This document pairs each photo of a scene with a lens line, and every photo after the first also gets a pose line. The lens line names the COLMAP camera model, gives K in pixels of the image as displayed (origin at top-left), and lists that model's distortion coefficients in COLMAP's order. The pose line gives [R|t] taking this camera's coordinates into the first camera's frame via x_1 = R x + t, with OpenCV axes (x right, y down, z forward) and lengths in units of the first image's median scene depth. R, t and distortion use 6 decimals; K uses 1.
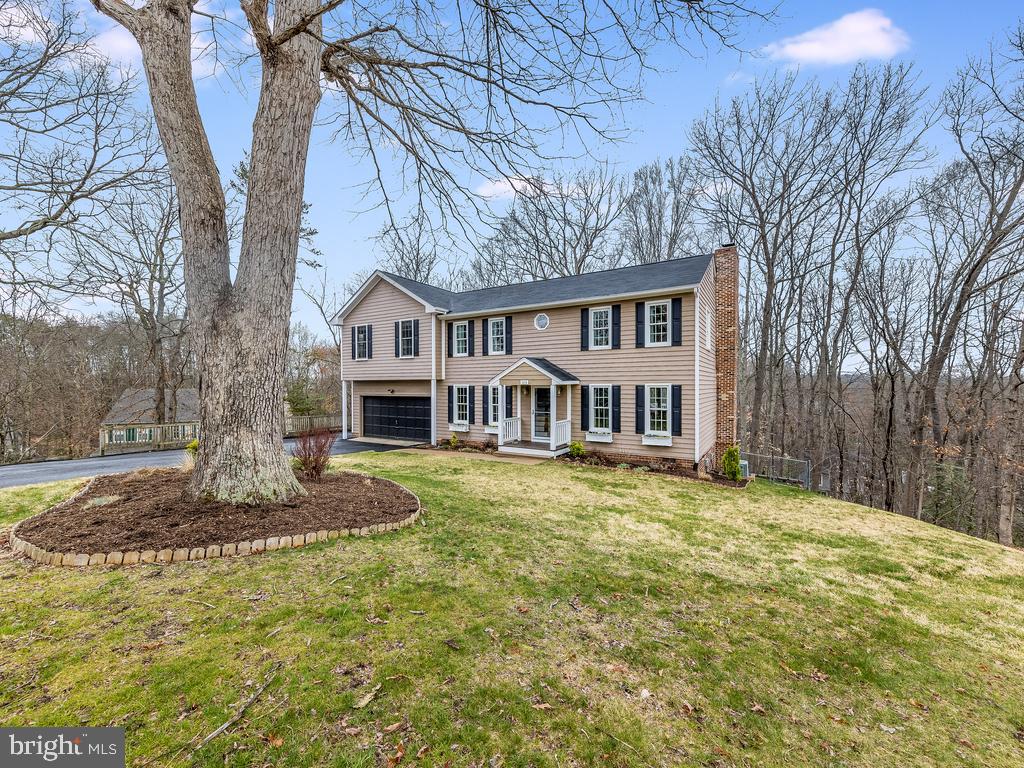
lens RADIAL K [[404.1, 0, 511.2], [0, 404.1, 390.0], [0, 0, 1]] dist [-0.000086, -0.000201]
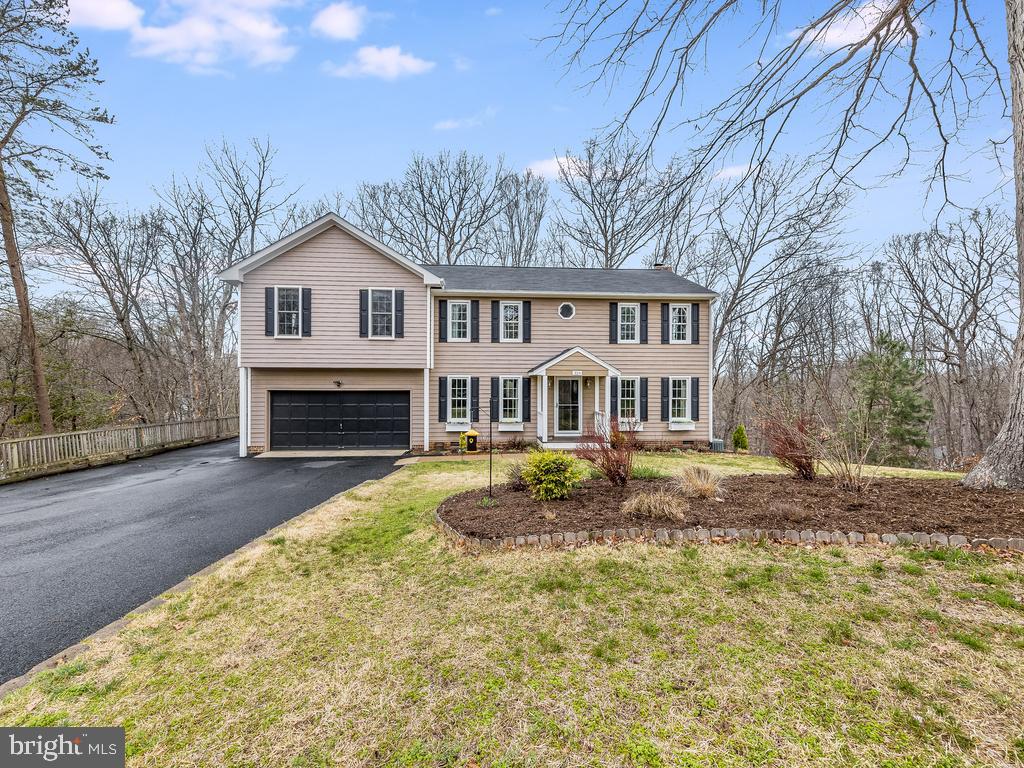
lens RADIAL K [[378.6, 0, 515.3], [0, 378.6, 383.9], [0, 0, 1]] dist [0.011465, 0.000066]
pose [[0.817889, -0.004577, 0.575358, -0.465915], [0.000304, 0.999972, 0.007523, -0.001658], [-0.575376, -0.005978, 0.817867, 0.285175]]
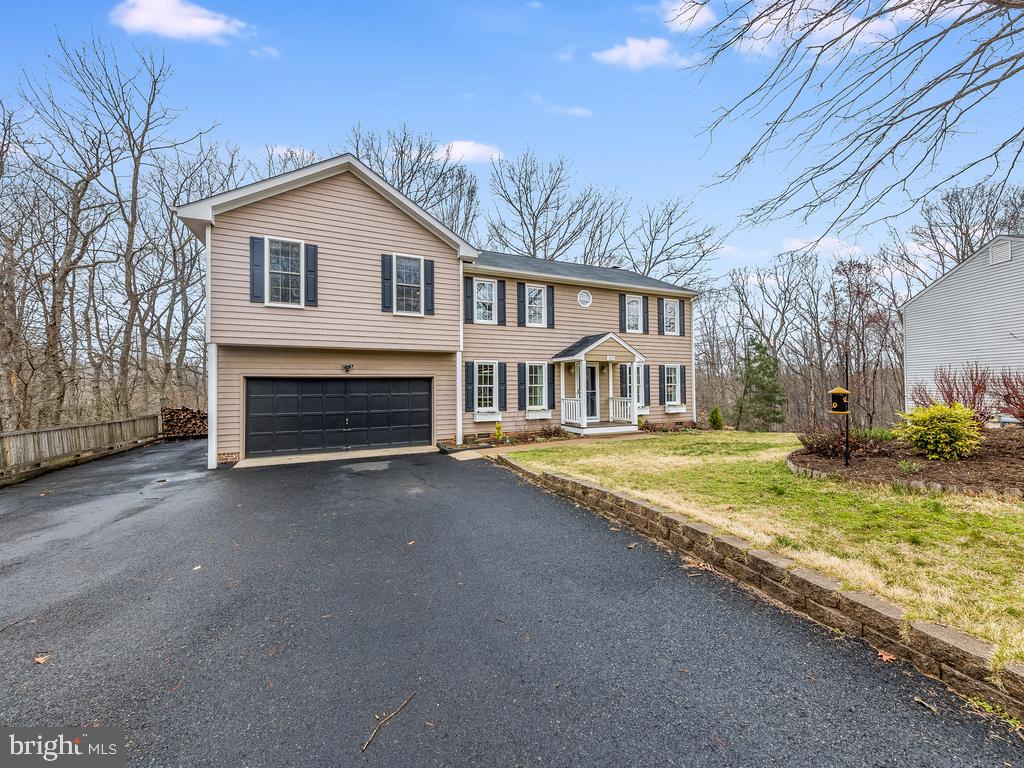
lens RADIAL K [[448.2, 0, 536.7], [0, 448.2, 368.6], [0, 0, 1]] dist [0.022867, 0.000031]
pose [[0.488649, 0.002562, 0.872476, -0.790967], [-0.012682, 0.999911, 0.004167, -0.002402], [-0.872388, -0.013101, 0.488638, 0.488528]]
